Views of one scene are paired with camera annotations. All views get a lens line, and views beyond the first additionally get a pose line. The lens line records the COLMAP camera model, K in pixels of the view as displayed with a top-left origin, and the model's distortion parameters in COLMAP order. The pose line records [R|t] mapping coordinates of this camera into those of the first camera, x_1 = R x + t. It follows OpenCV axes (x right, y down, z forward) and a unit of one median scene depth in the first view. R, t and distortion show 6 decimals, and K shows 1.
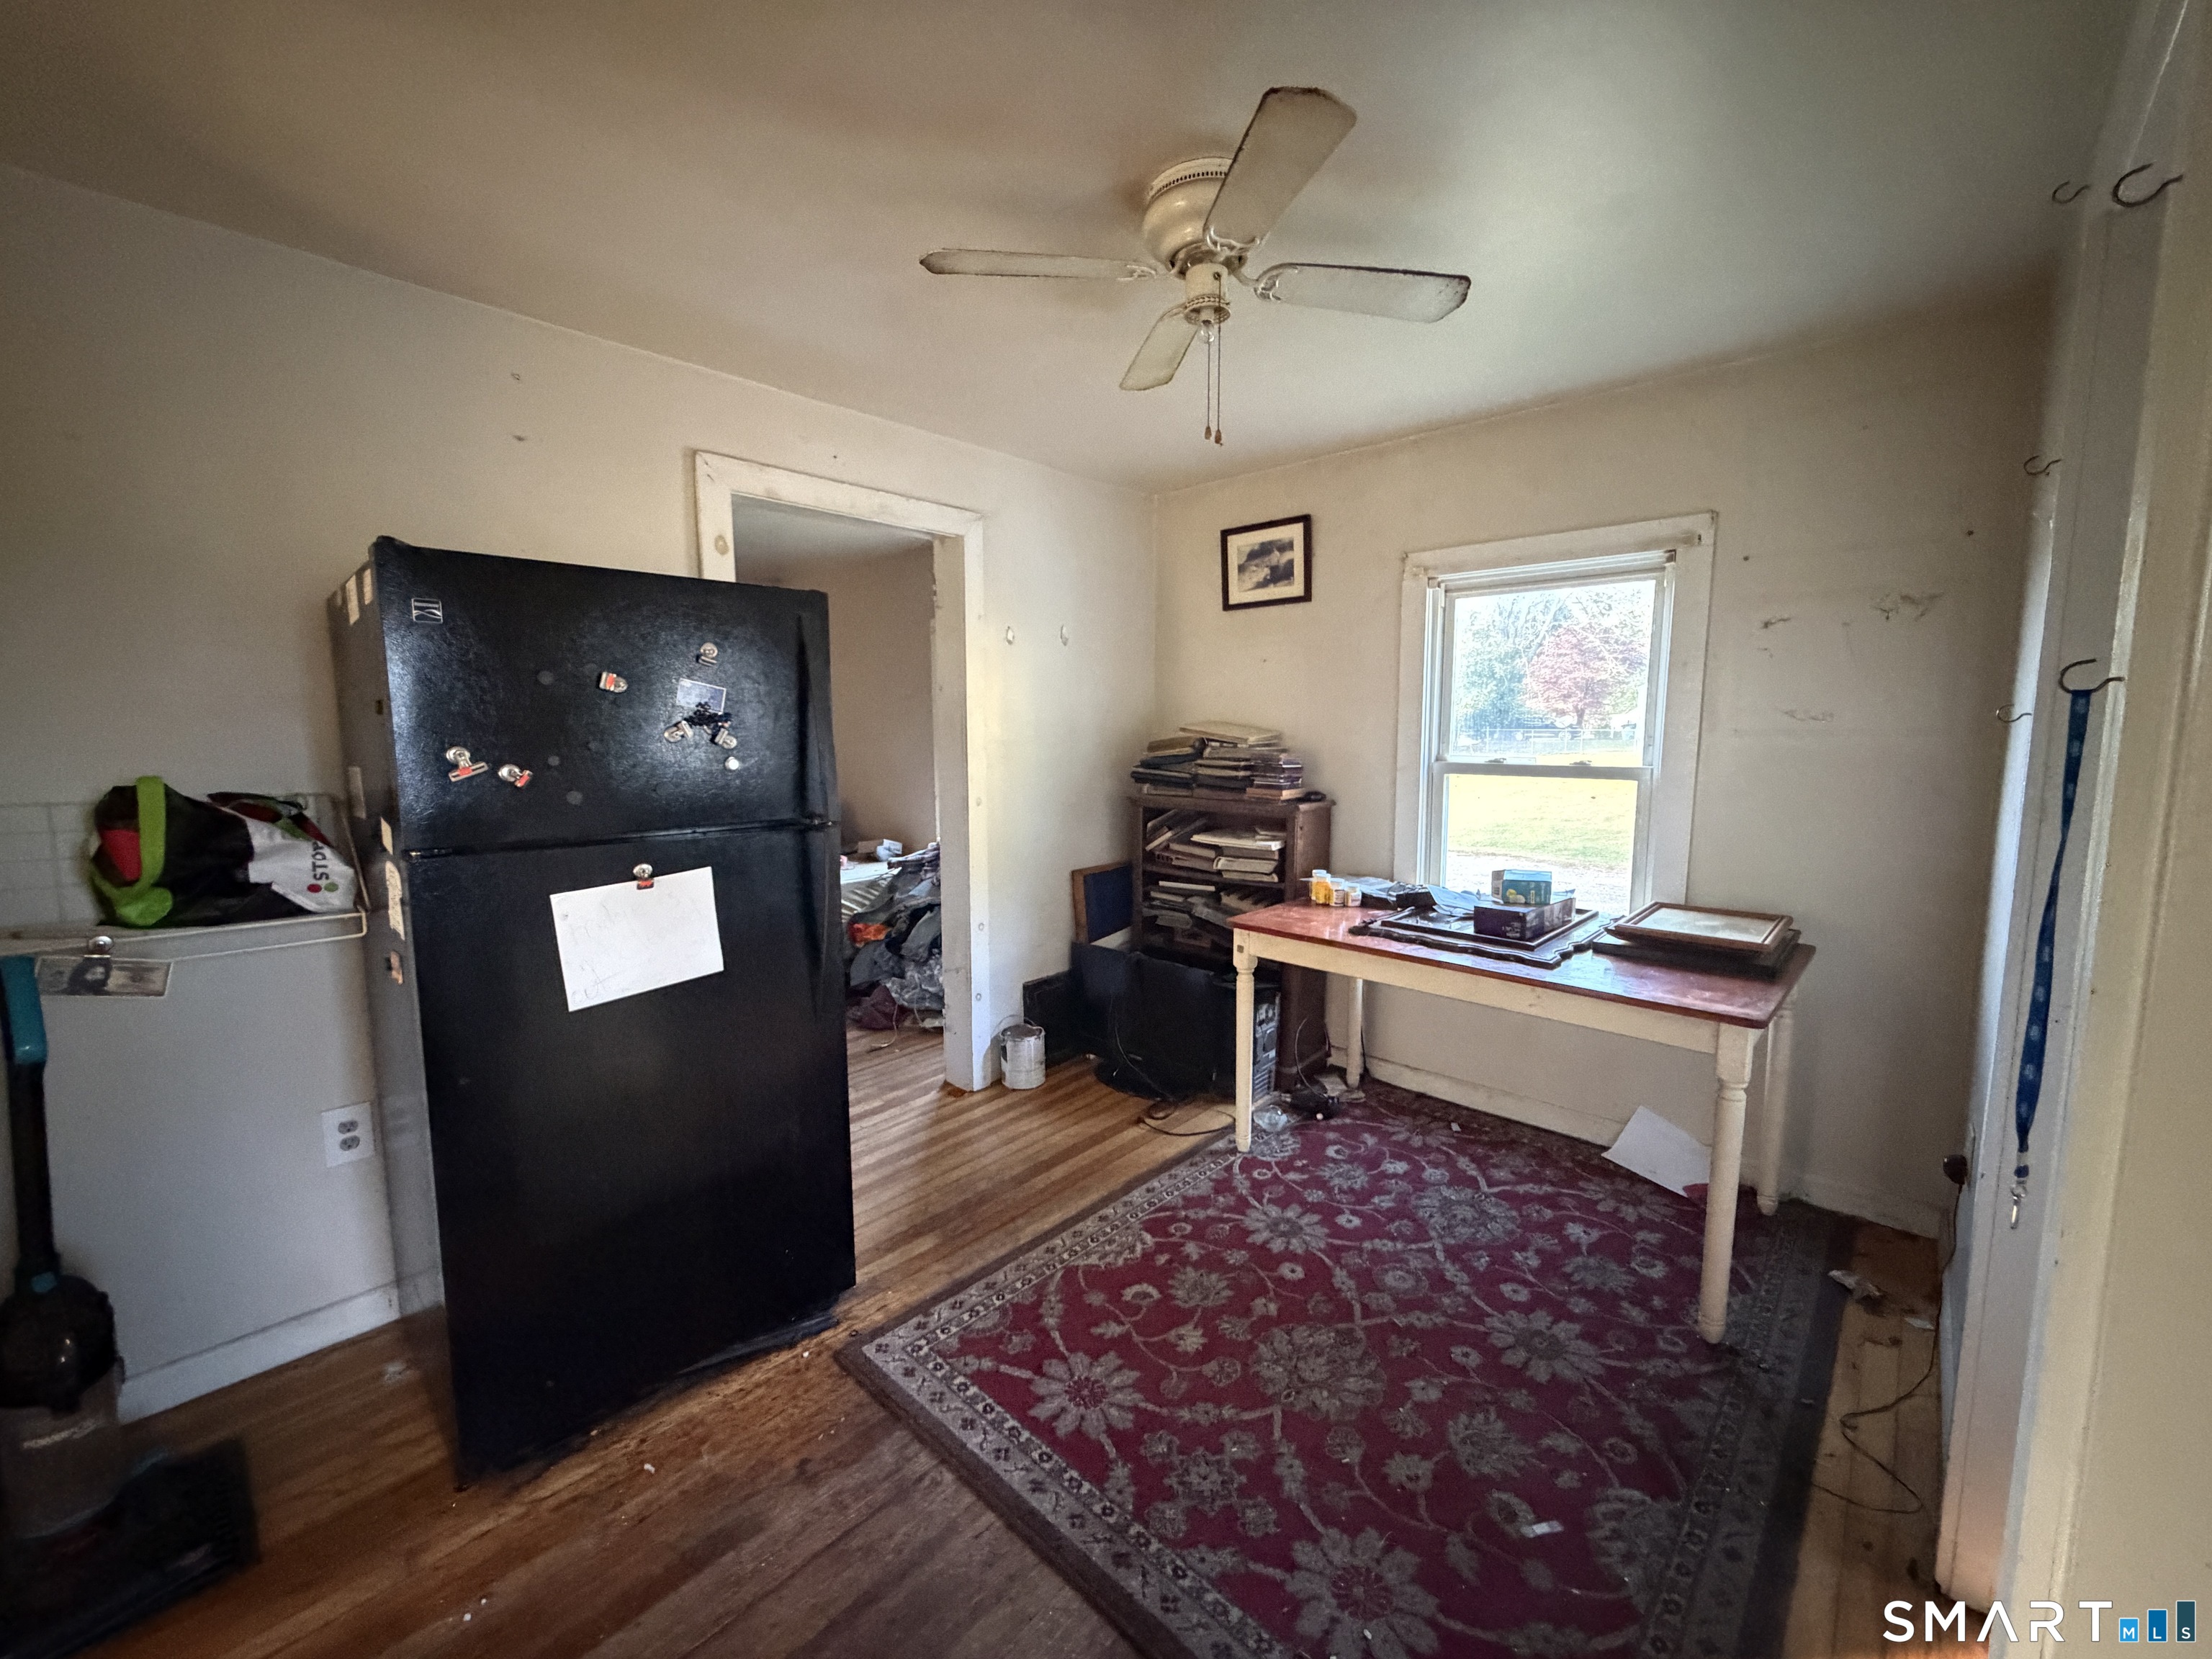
lens RADIAL K [[879.2, 0, 1101.1], [0, 879.2, 821.4], [0, 0, 1]] dist [0.003321, -0.000023]
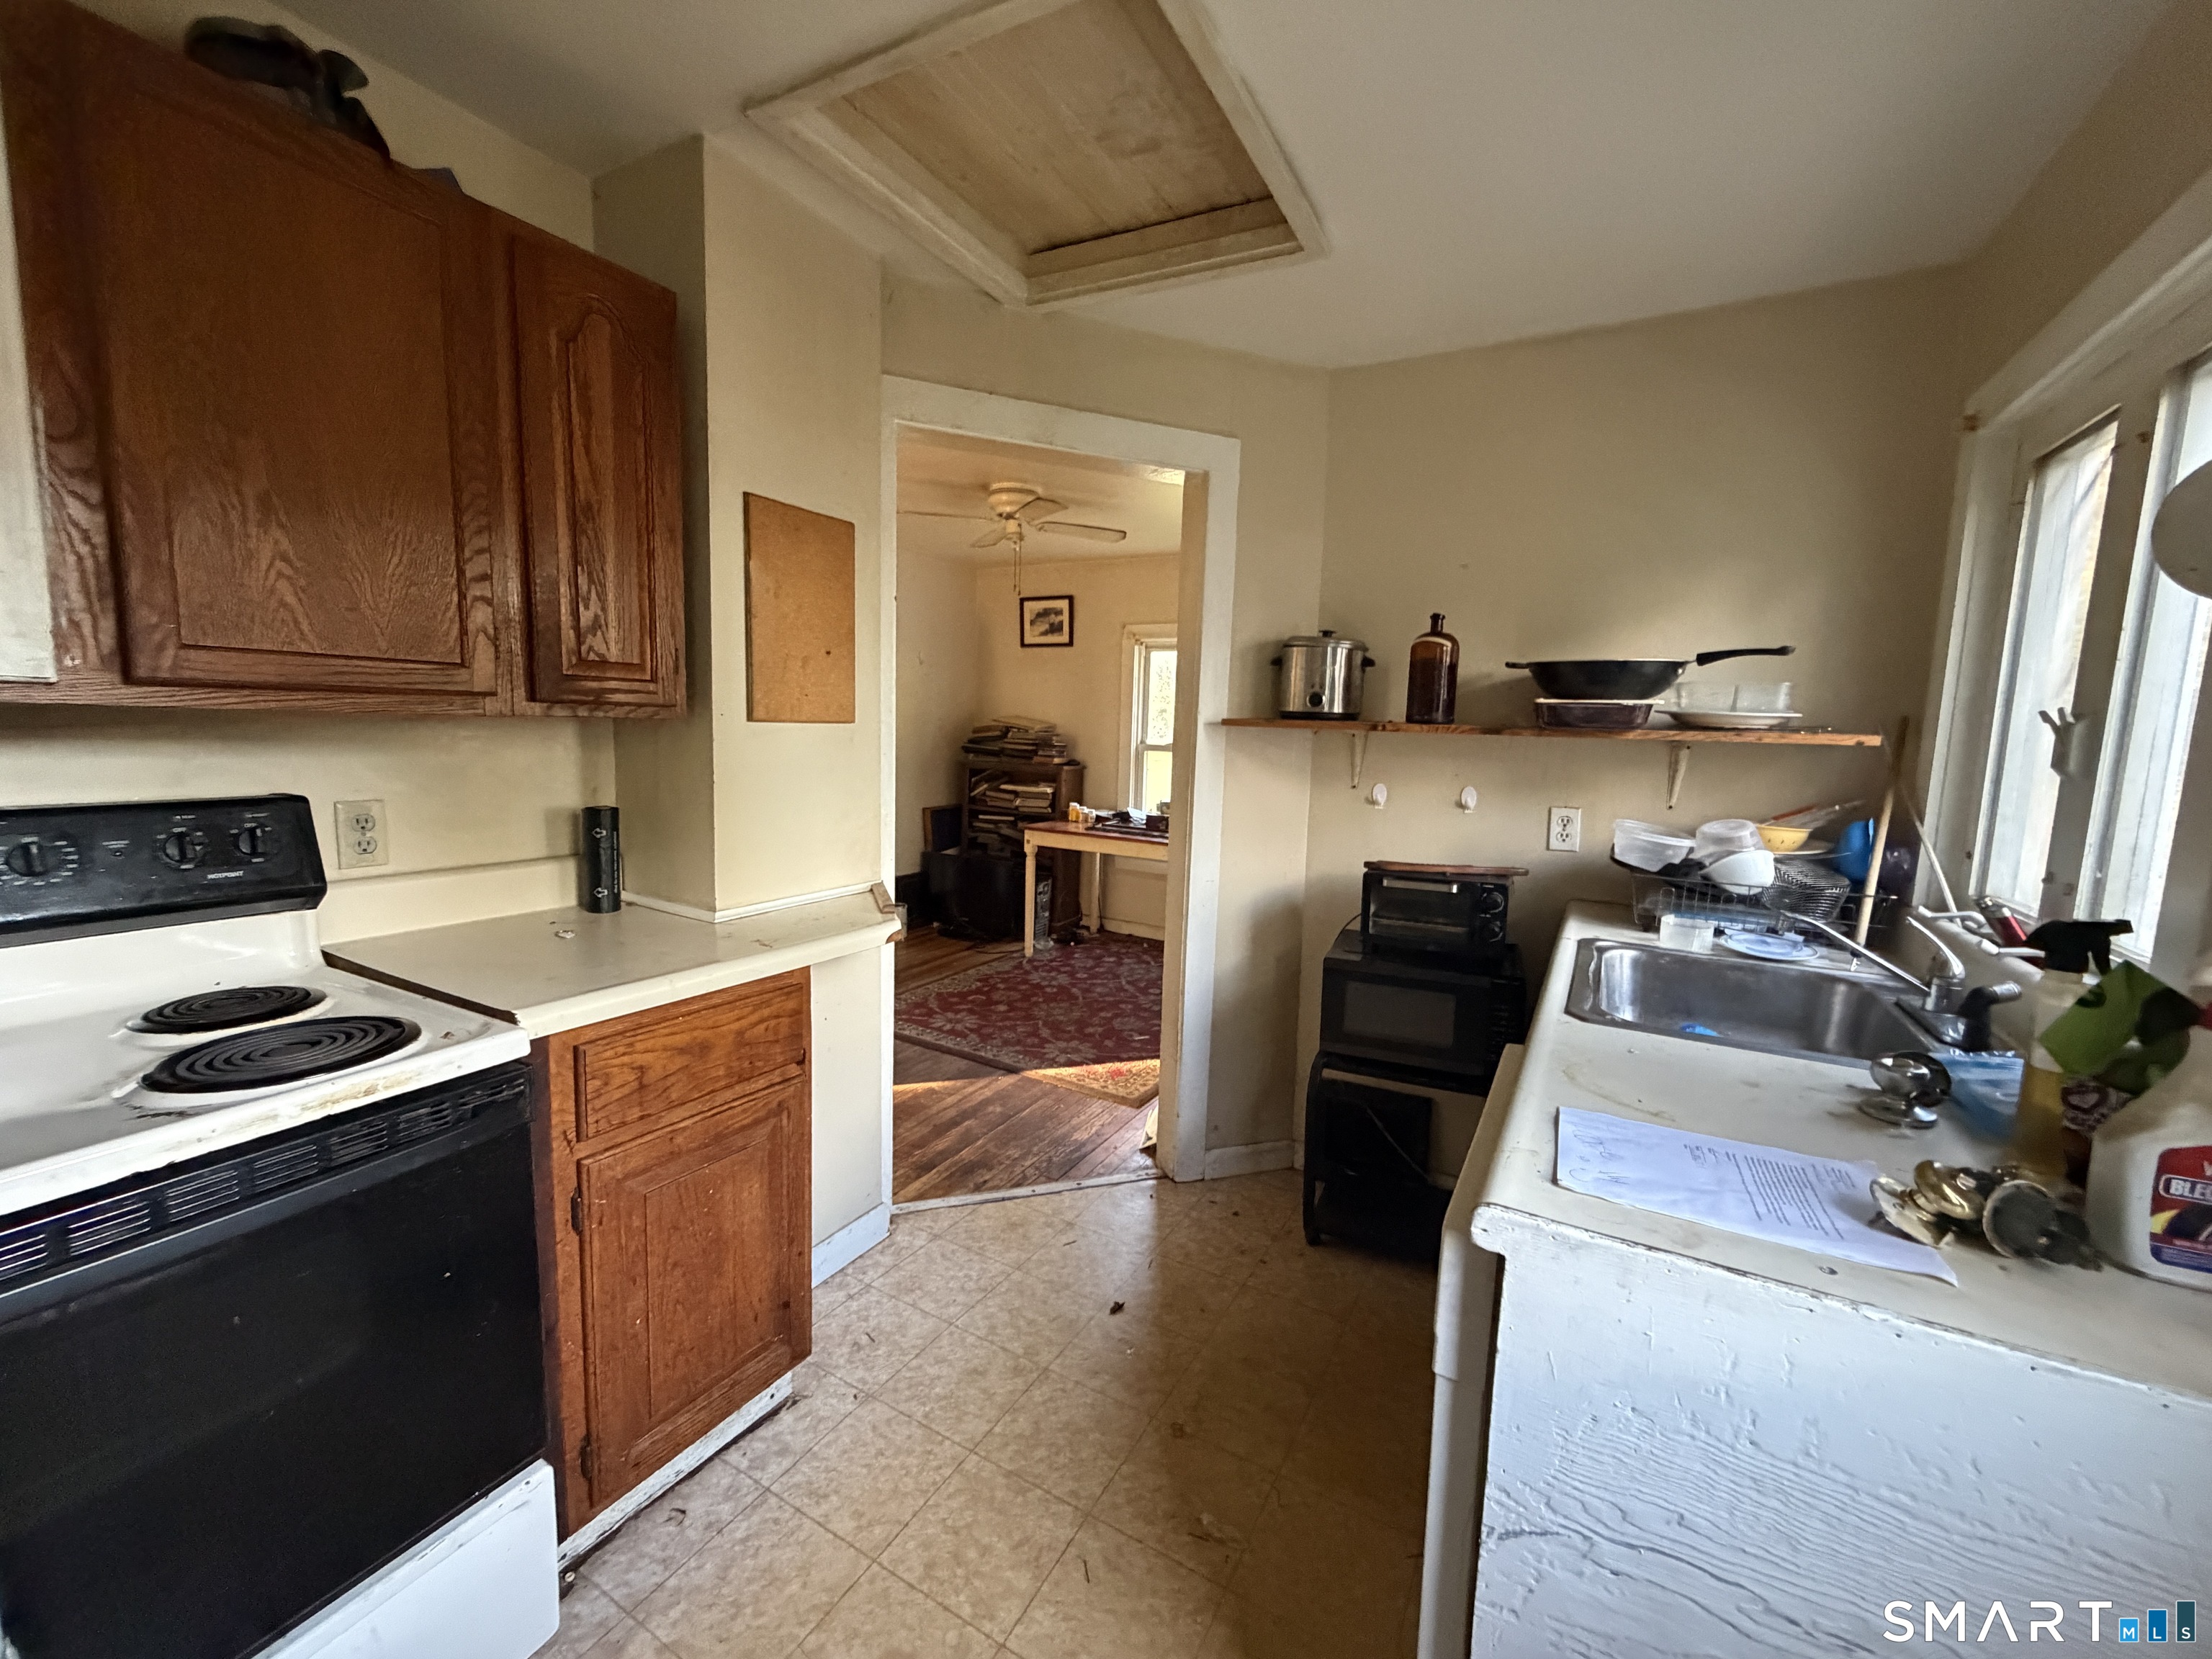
lens RADIAL K [[879.2, 0, 1096.6], [0, 879.2, 827.3], [0, 0, 1]] dist [0.003321, -0.000023]
pose [[0.974297, 0.009583, 0.225065, -0.098999], [-0.011499, 0.999908, 0.007201, 0.089148], [-0.224976, -0.009604, 0.974317, -0.702973]]
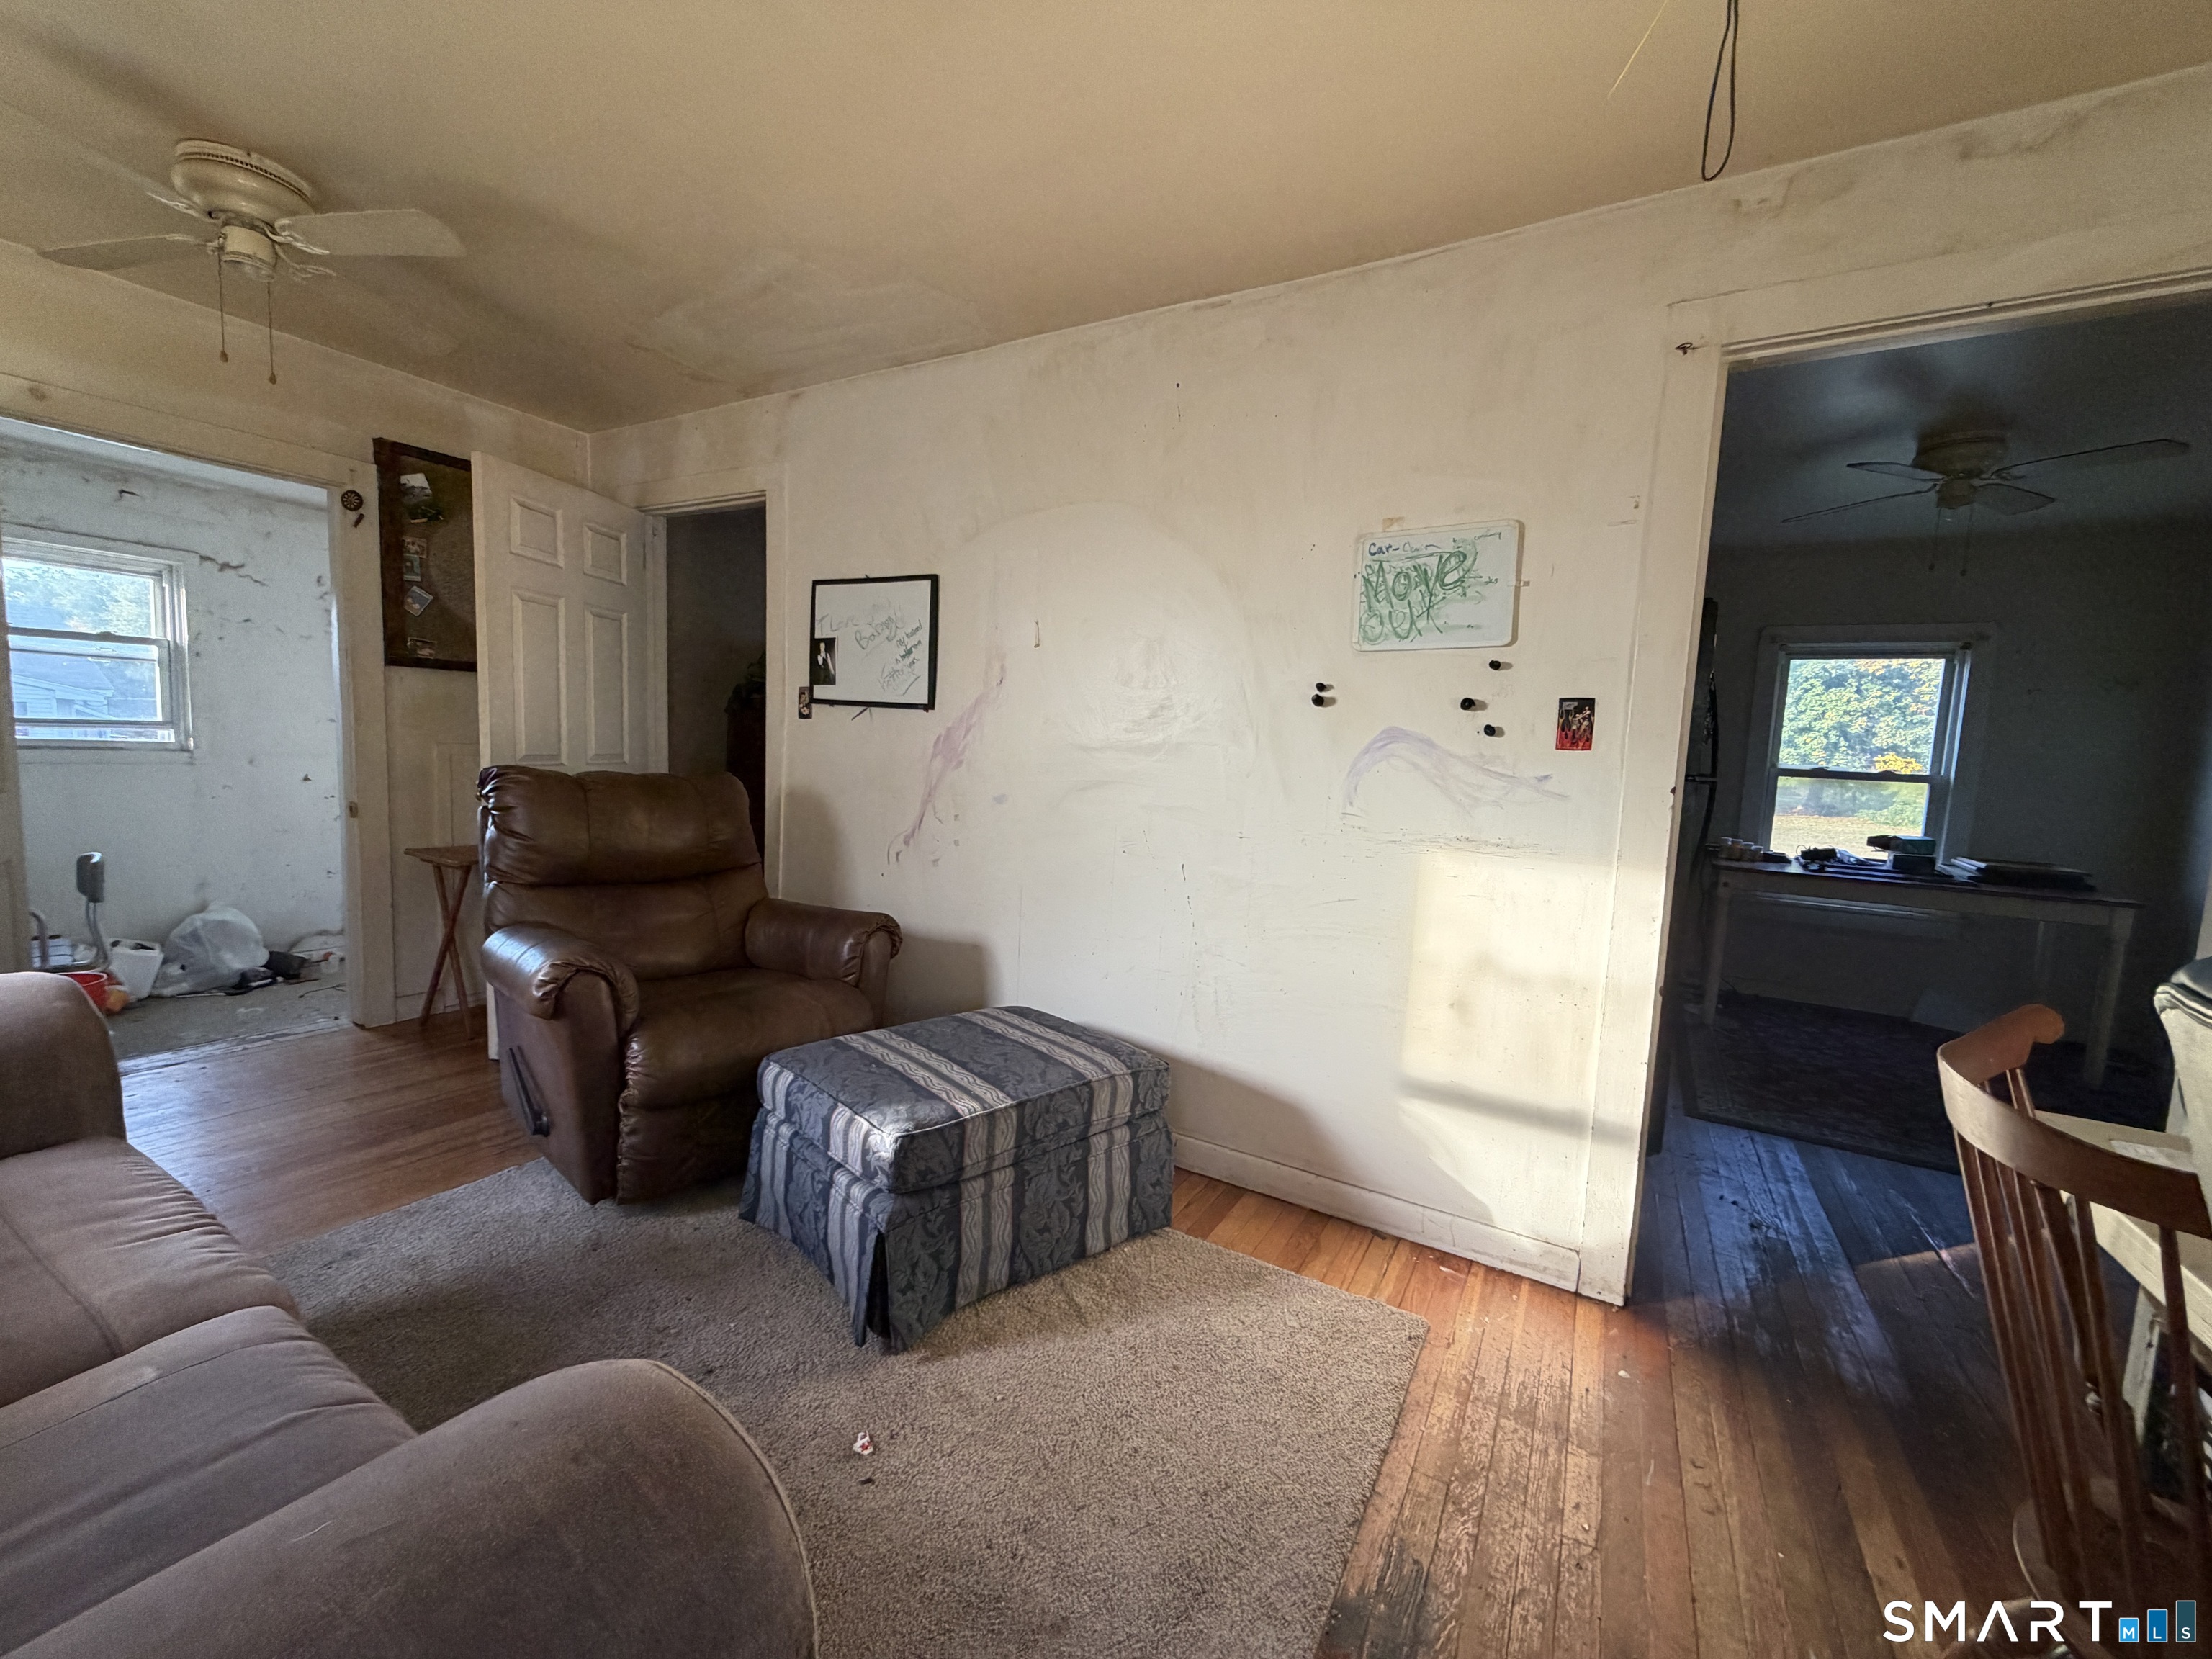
lens RADIAL K [[879.2, 0, 1111.2], [0, 879.2, 827.6], [0, 0, 1]] dist [0.003321, -0.000023]
pose [[0.974394, 0.028923, 0.222980, -1.053621], [-0.024145, 0.999417, -0.024124, 0.096500], [-0.223548, 0.018122, 0.974525, -0.197419]]
